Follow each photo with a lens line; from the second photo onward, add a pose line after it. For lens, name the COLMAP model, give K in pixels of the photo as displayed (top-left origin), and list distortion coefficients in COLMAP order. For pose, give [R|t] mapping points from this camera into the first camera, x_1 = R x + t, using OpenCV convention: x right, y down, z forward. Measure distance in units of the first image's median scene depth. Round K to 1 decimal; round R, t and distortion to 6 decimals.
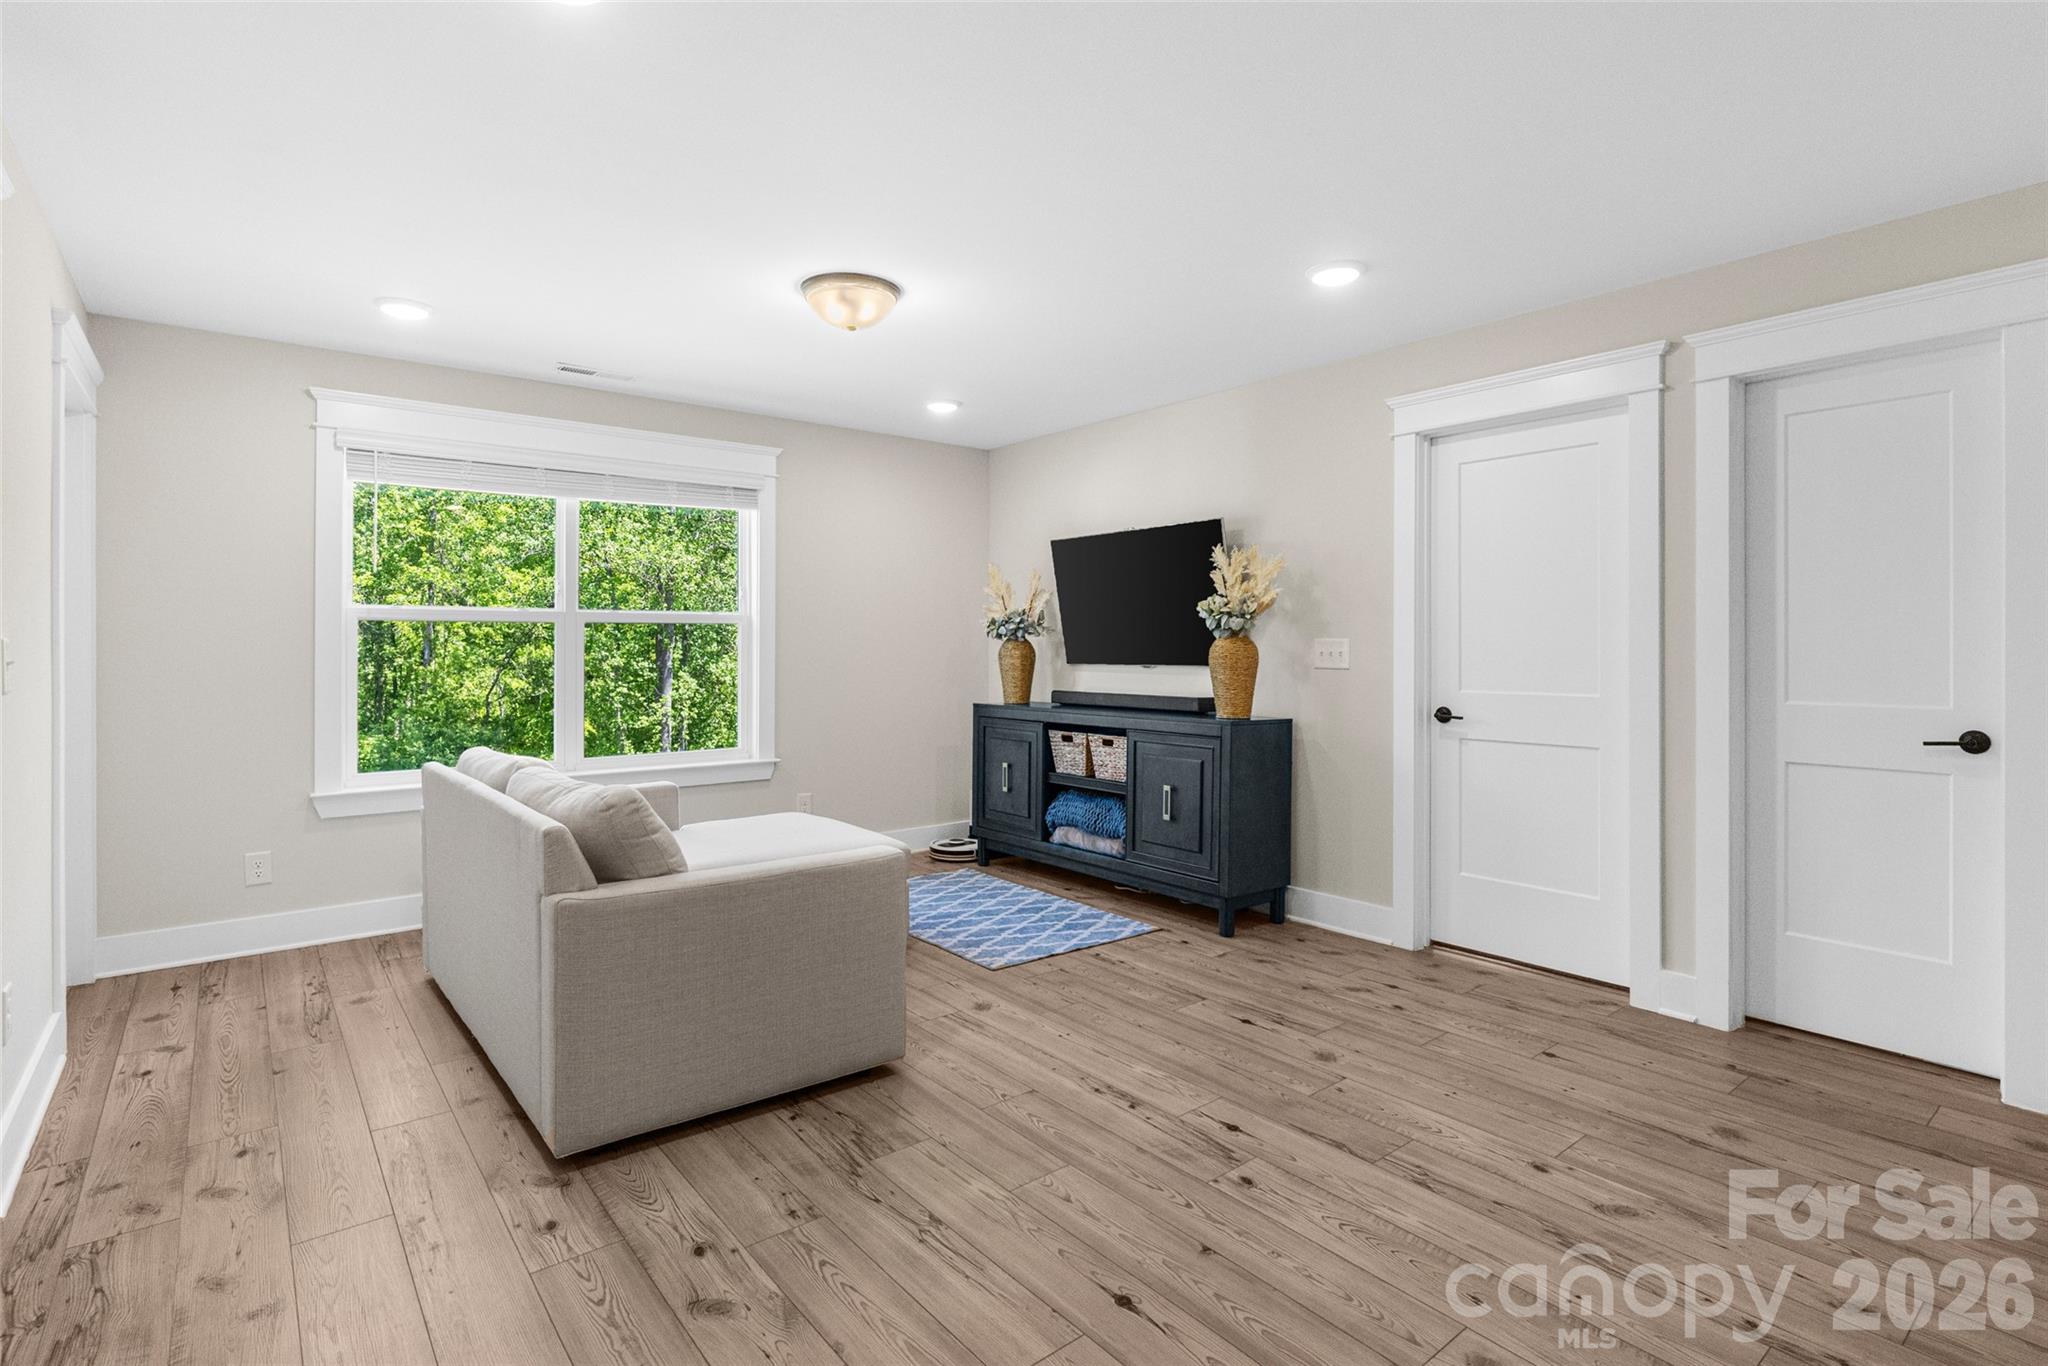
lens RADIAL K [[981.2, 0, 1007.7], [0, 981.2, 650.4], [0, 0, 1]] dist [-0.000776, -0.000470]
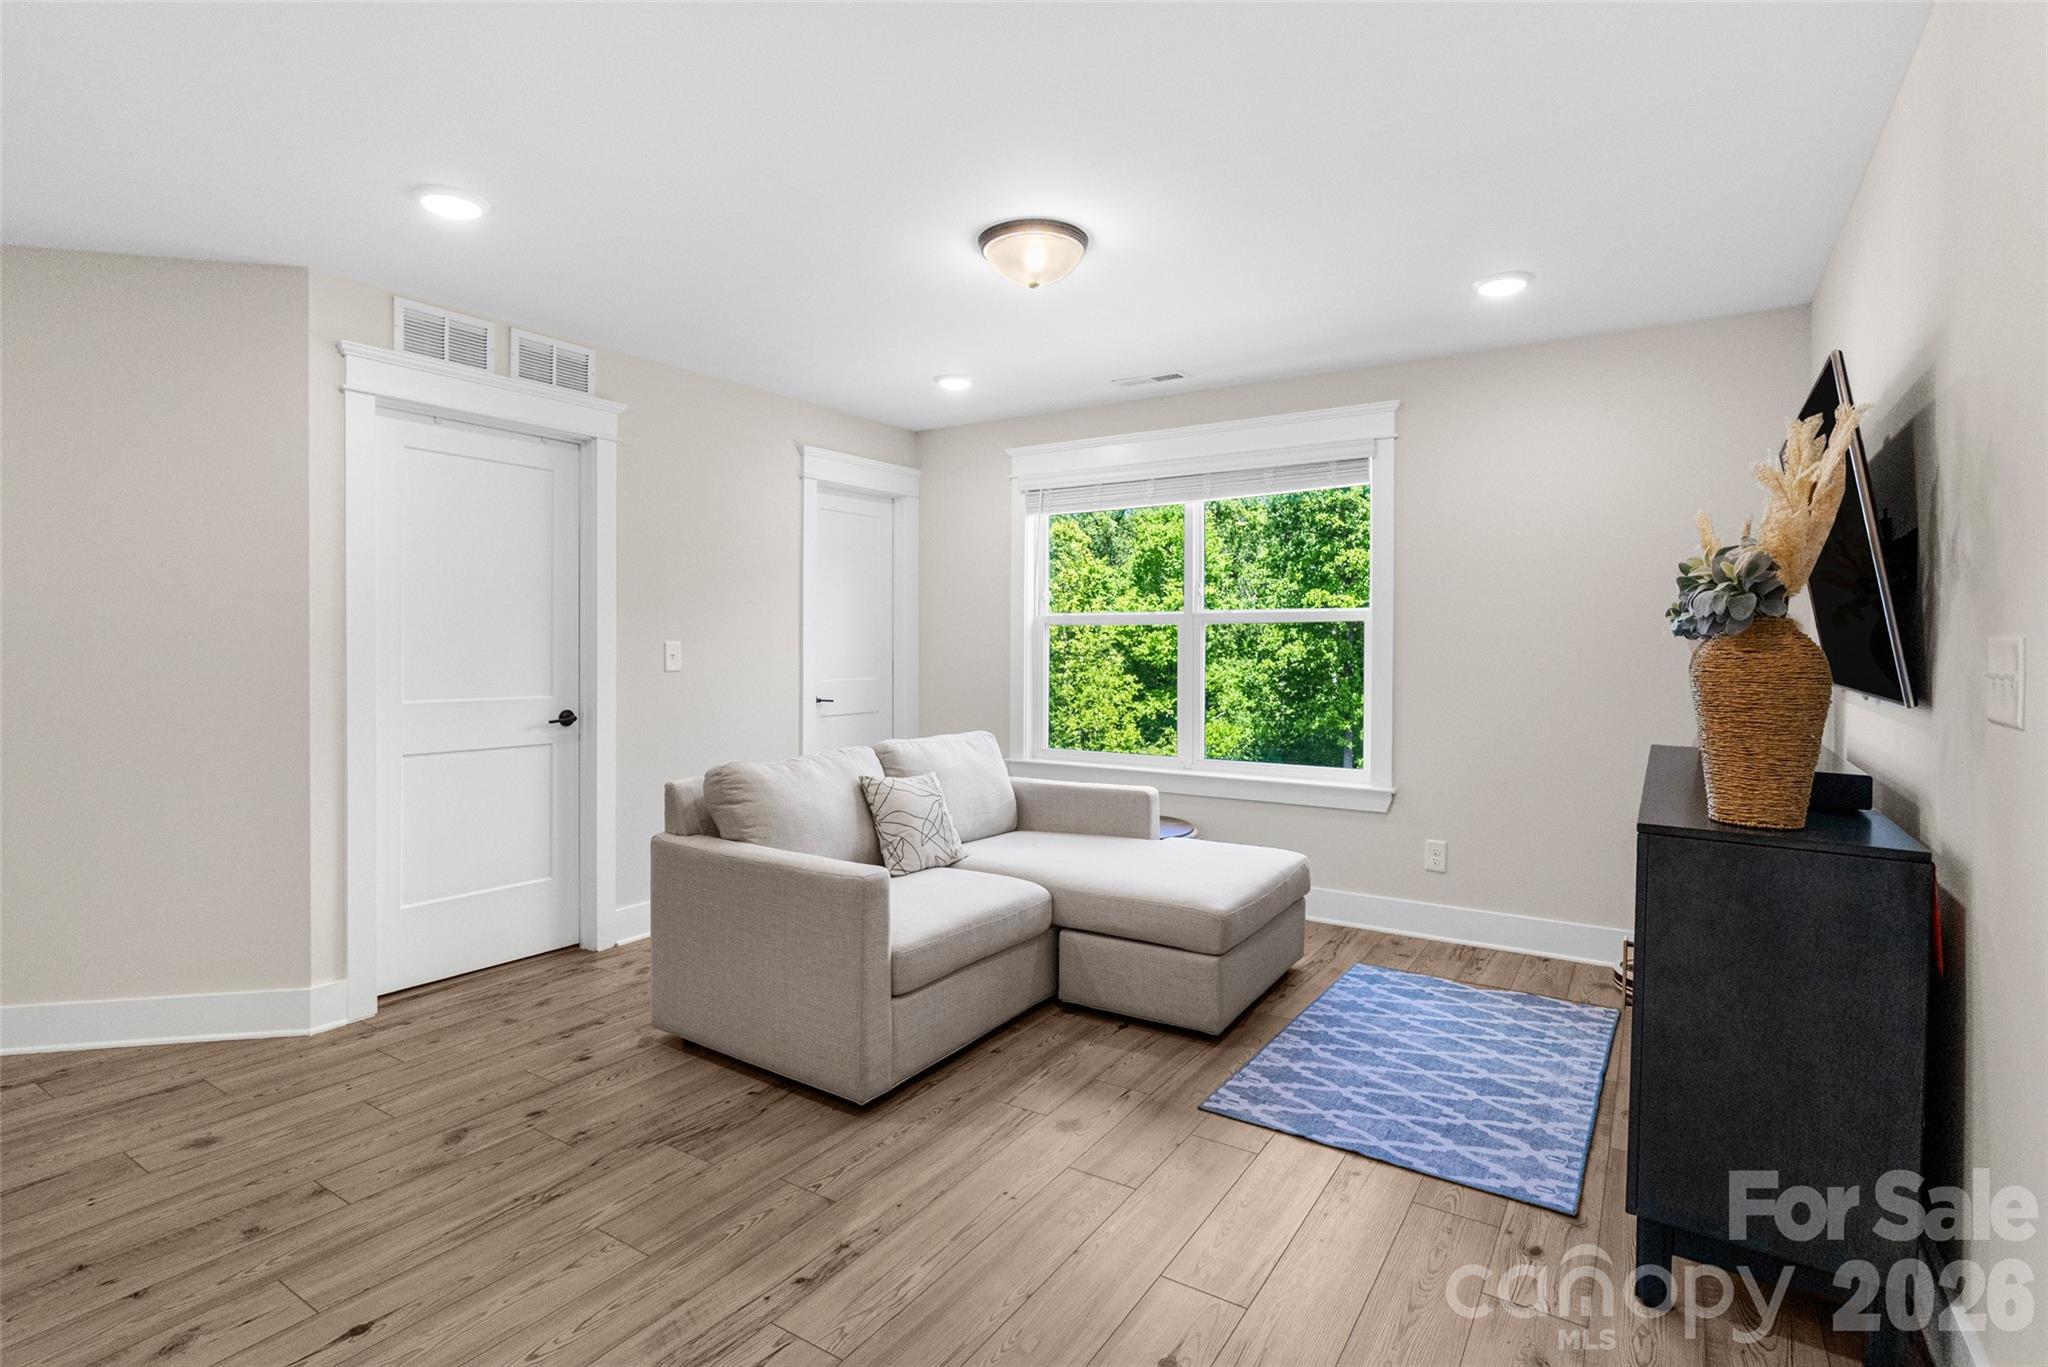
lens RADIAL K [[1000.0, 0, 1031.6], [0, 1000.0, 641.6], [0, 0, 1]] dist [-0.003750, -0.001758]
pose [[0.328628, 0.002707, -0.944455, 0.584682], [-0.009078, 0.999959, -0.000293, -0.008980], [0.944416, 0.008670, 0.328639, 0.602799]]
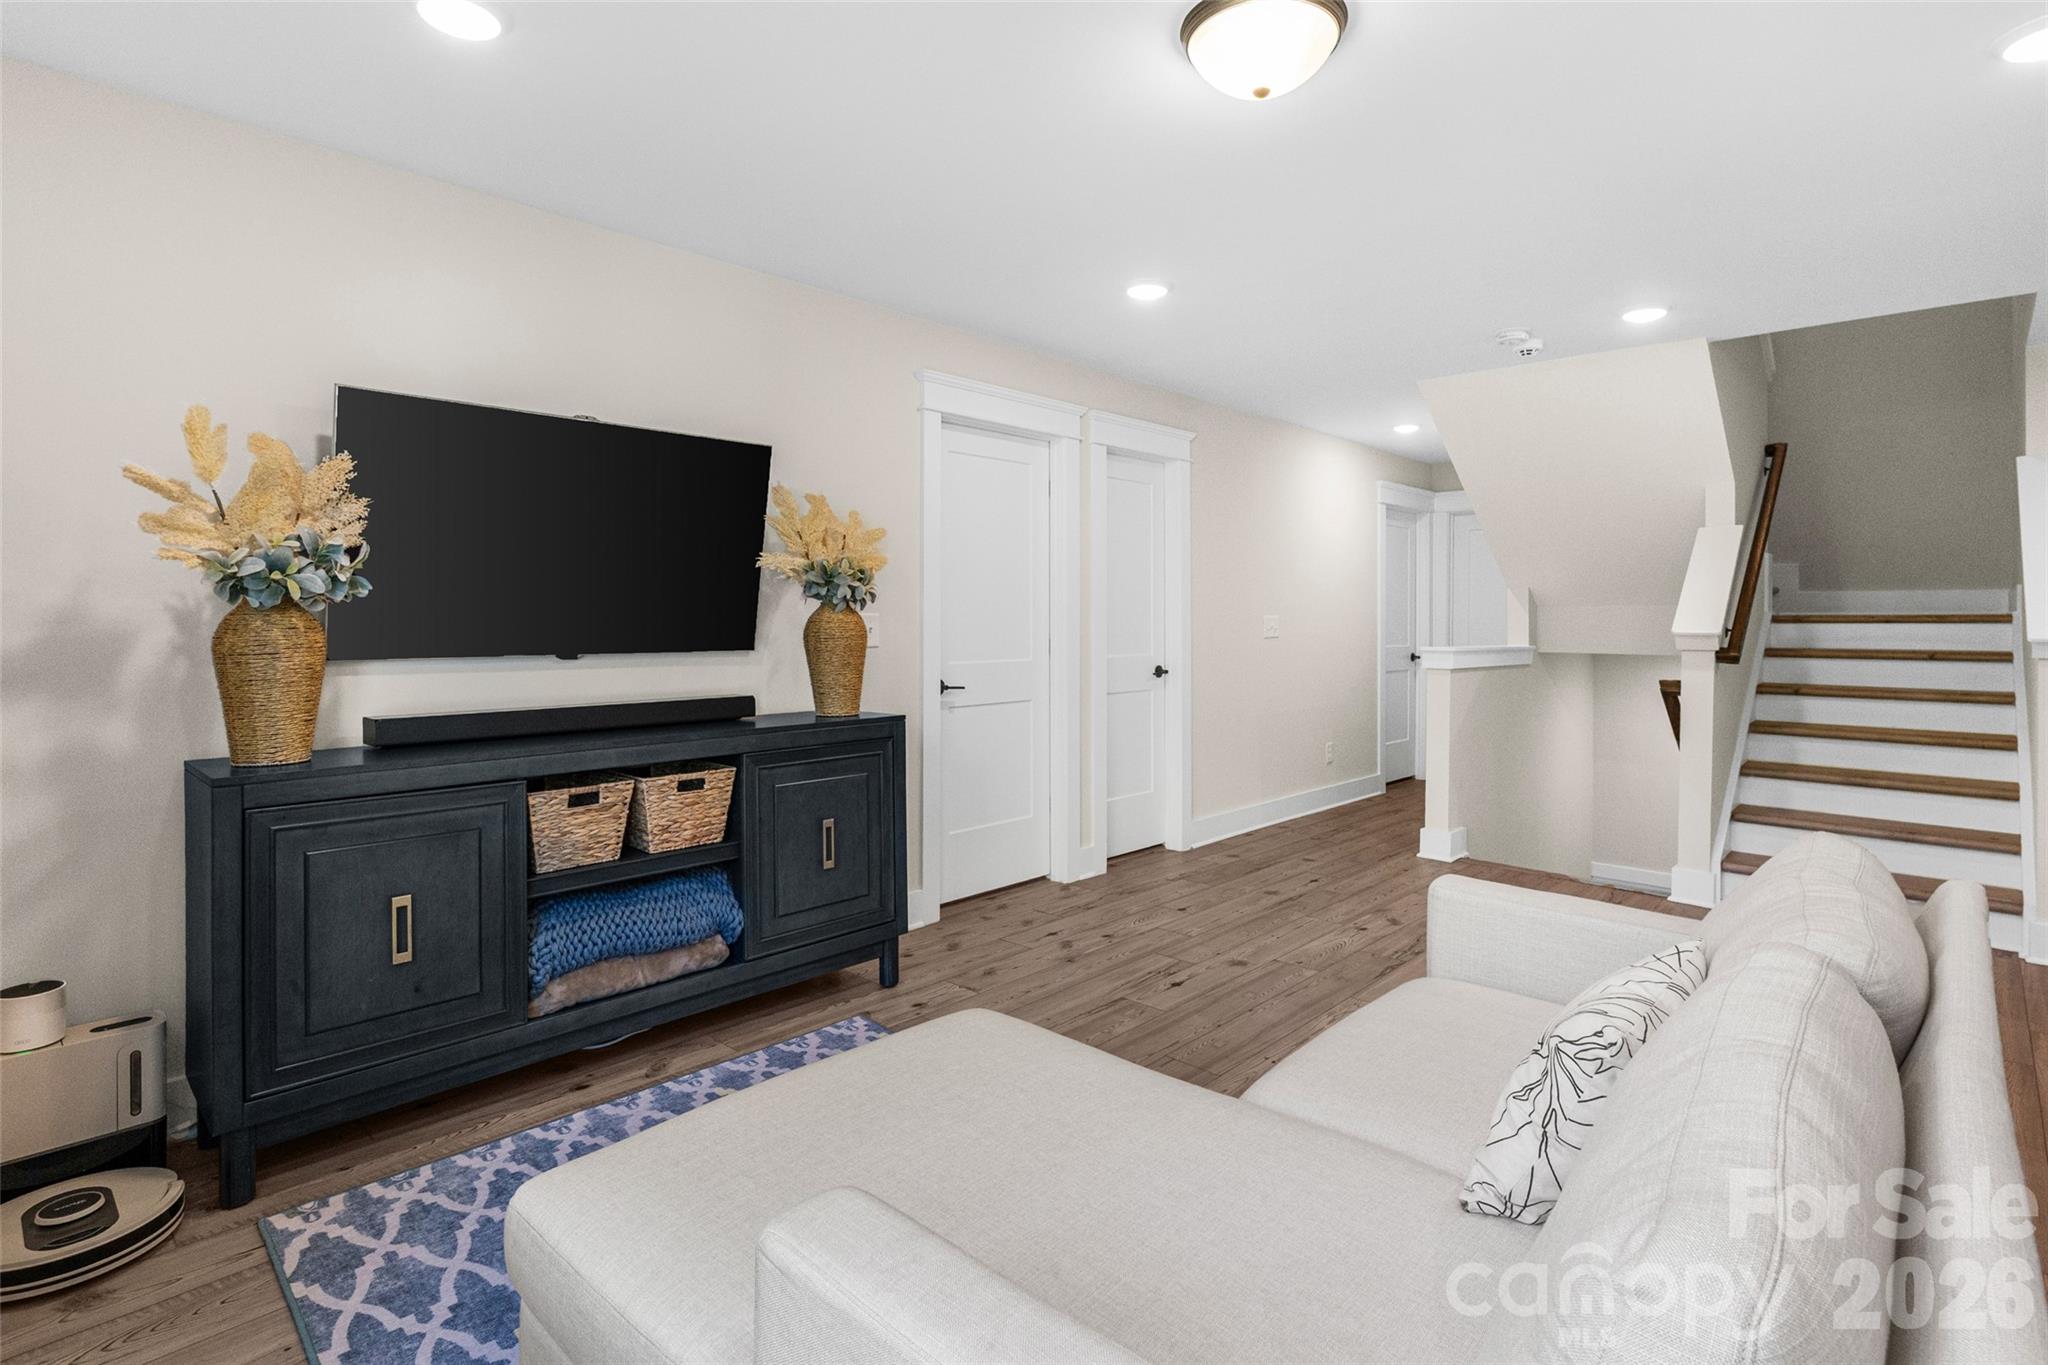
lens RADIAL K [[1000.0, 0, 1031.6], [0, 1000.0, 640.6], [0, 0, 1]] dist [-0.003750, -0.001758]
pose [[-0.144816, -0.014166, 0.989357, -0.617542], [0.008232, 0.999846, 0.015521, -0.000885], [-0.989424, 0.010392, -0.144677, 1.042117]]
